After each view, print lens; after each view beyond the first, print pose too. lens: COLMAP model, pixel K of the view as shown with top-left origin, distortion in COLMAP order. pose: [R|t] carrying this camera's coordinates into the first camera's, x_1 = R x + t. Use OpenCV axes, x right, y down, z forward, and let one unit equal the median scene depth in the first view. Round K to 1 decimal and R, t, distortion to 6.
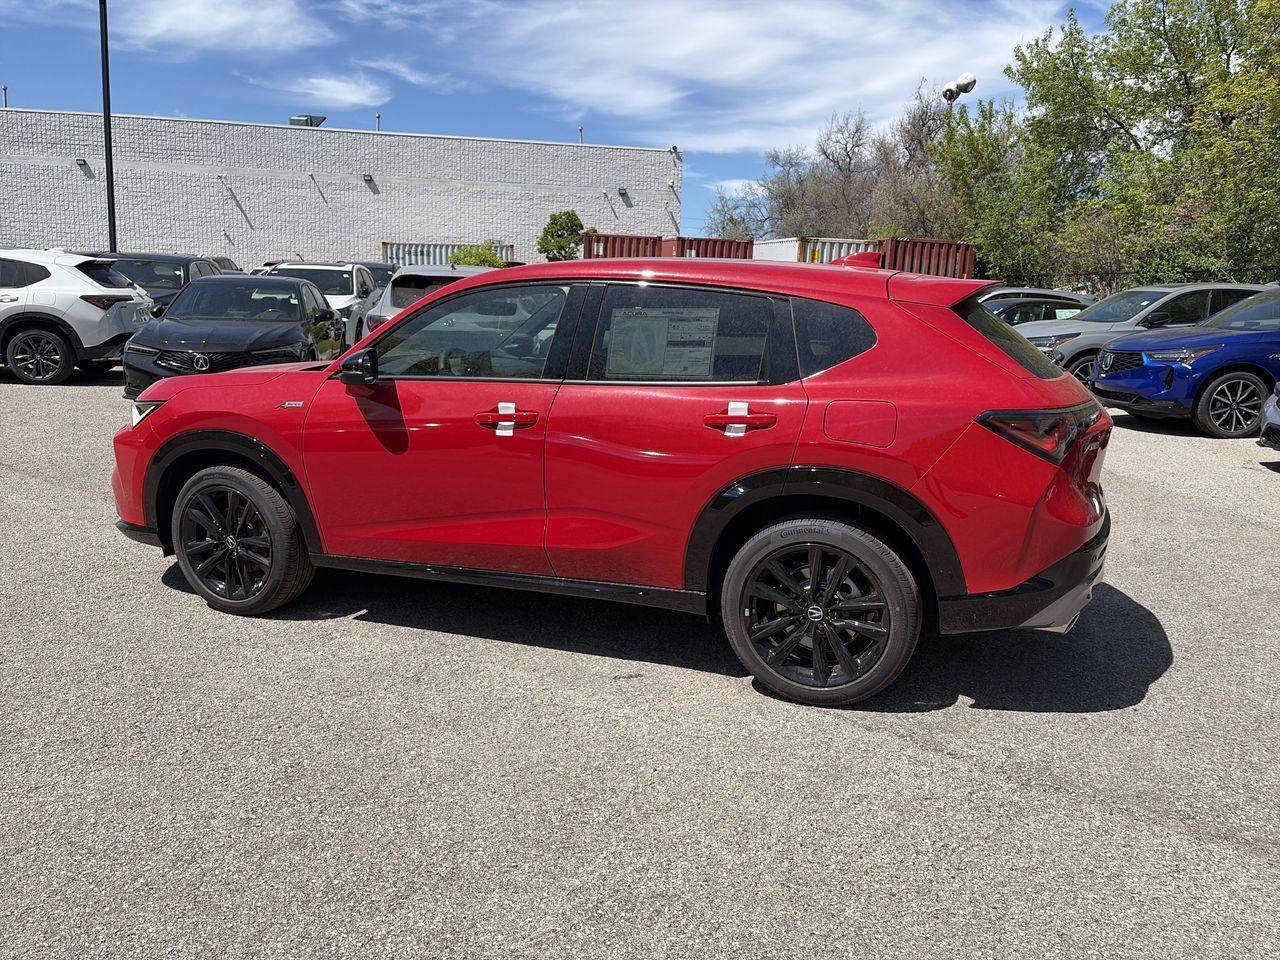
lens RADIAL K [[954.7, 0, 635.9], [0, 954.7, 483.4], [0, 0, 1]] dist [0.044016, -0.035020]
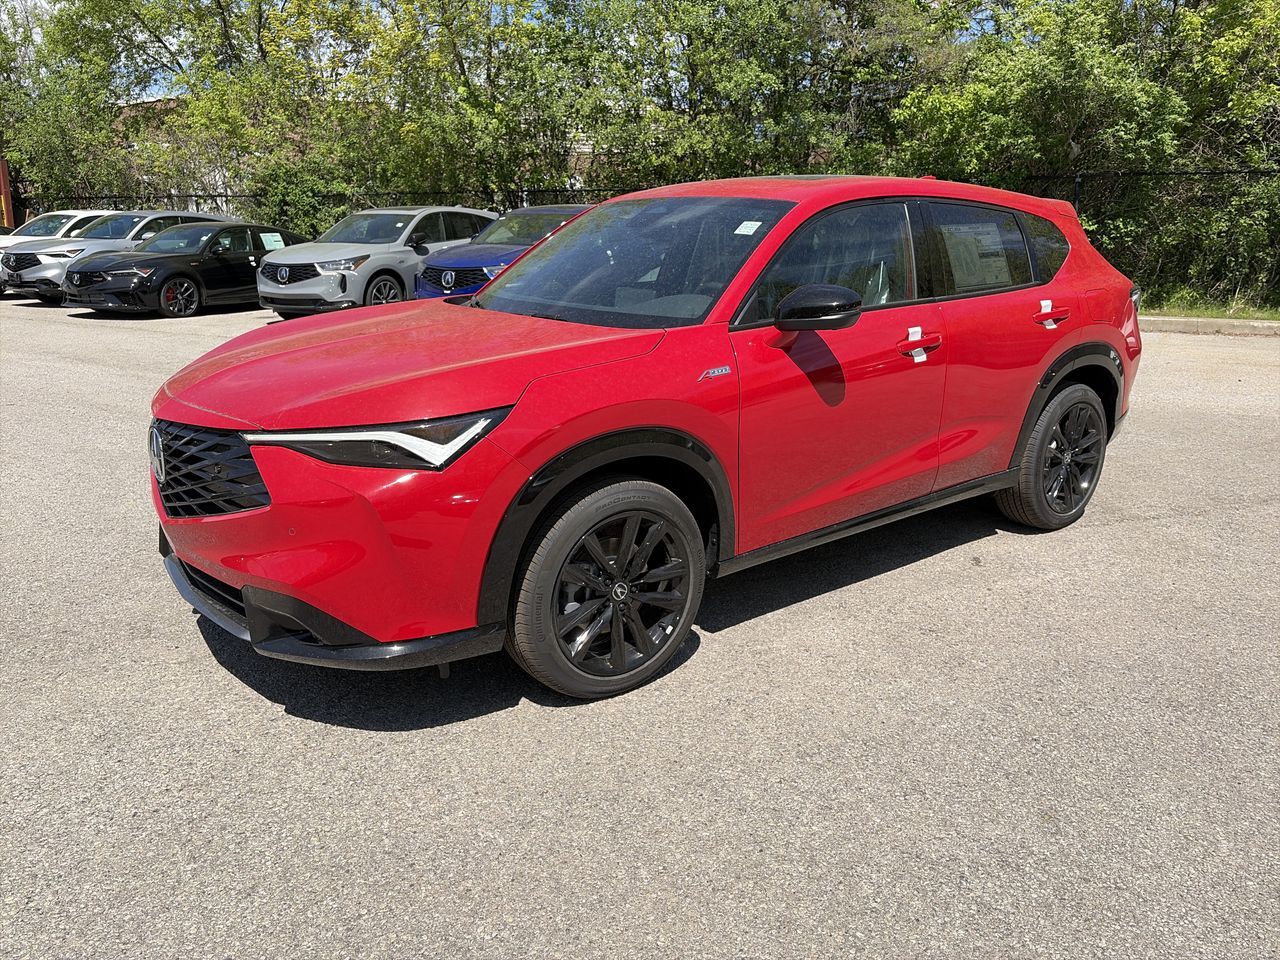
lens RADIAL K [[962.8, 0, 632.8], [0, 962.8, 490.1], [0, 0, 1]] dist [0.053197, -0.051461]
pose [[0.505700, -0.246569, 0.826723, -0.325809], [0.181798, 0.967226, 0.177269, -0.043870], [-0.843337, 0.060652, 0.533952, 0.211625]]
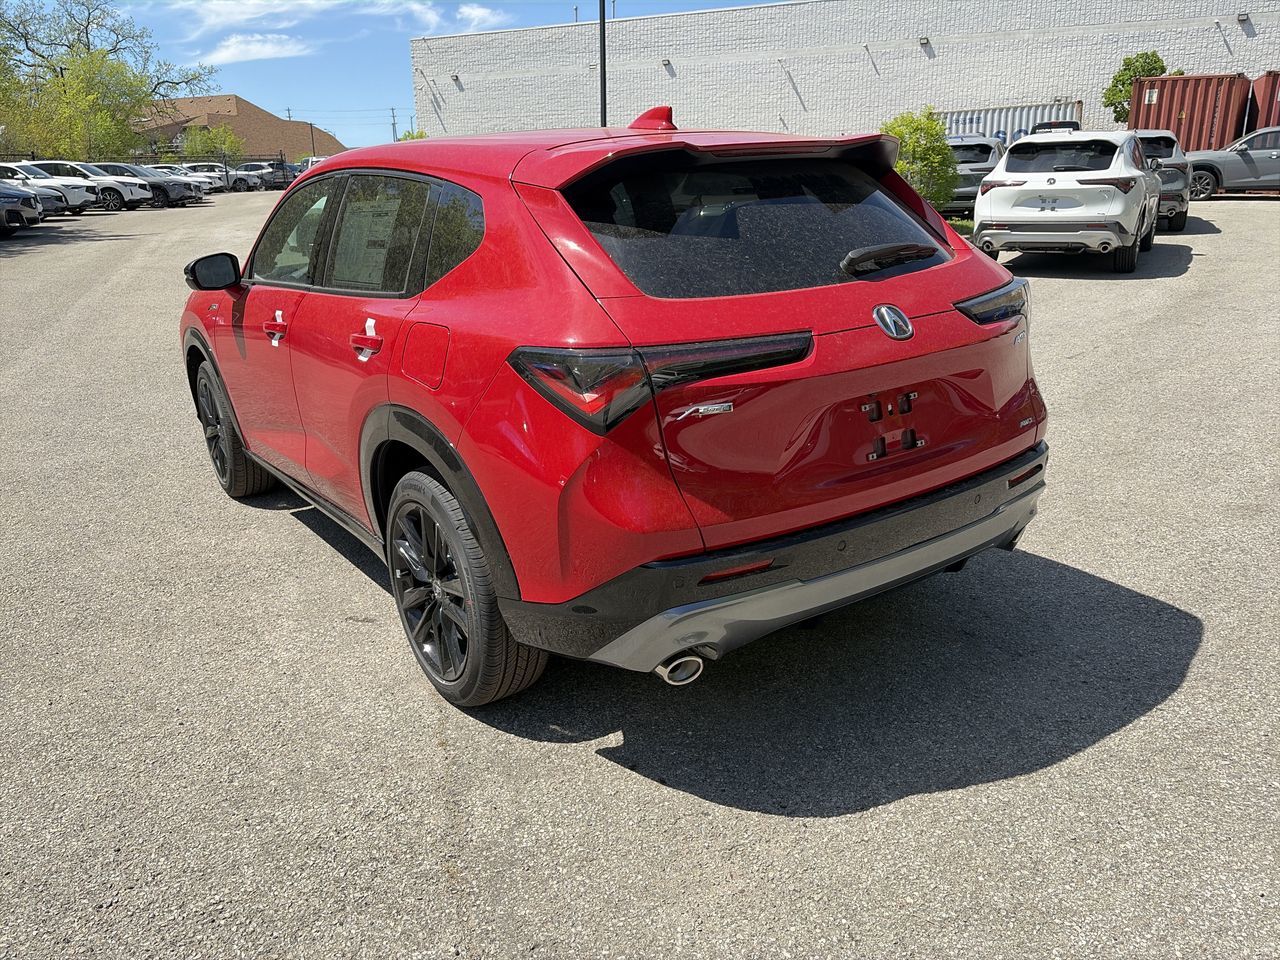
lens RADIAL K [[958.4, 0, 644.6], [0, 958.4, 485.1], [0, 0, 1]] dist [0.055694, -0.055687]
pose [[0.833937, 0.119949, -0.538665, 0.201519], [-0.054342, 0.989198, 0.136143, -0.018382], [0.549177, -0.084262, 0.831447, 0.115118]]
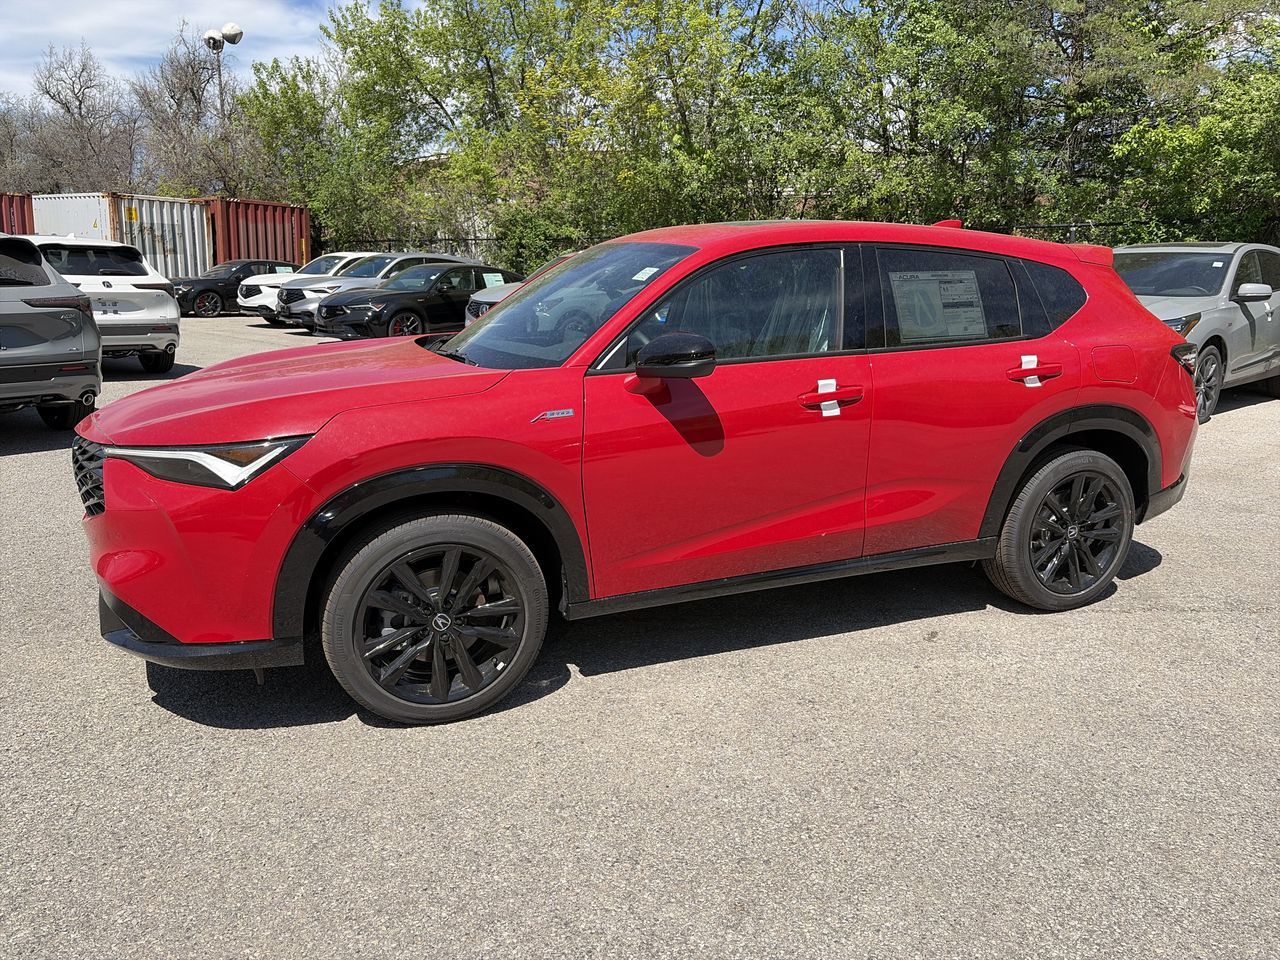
lens RADIAL K [[962.8, 0, 632.8], [0, 962.8, 490.1], [0, 0, 1]] dist [0.053197, -0.051461]
pose [[0.717862, -0.170554, 0.674971, -0.263047], [0.144346, 0.984922, 0.095355, -0.027710], [-0.681057, 0.028978, 0.731657, 0.132518]]
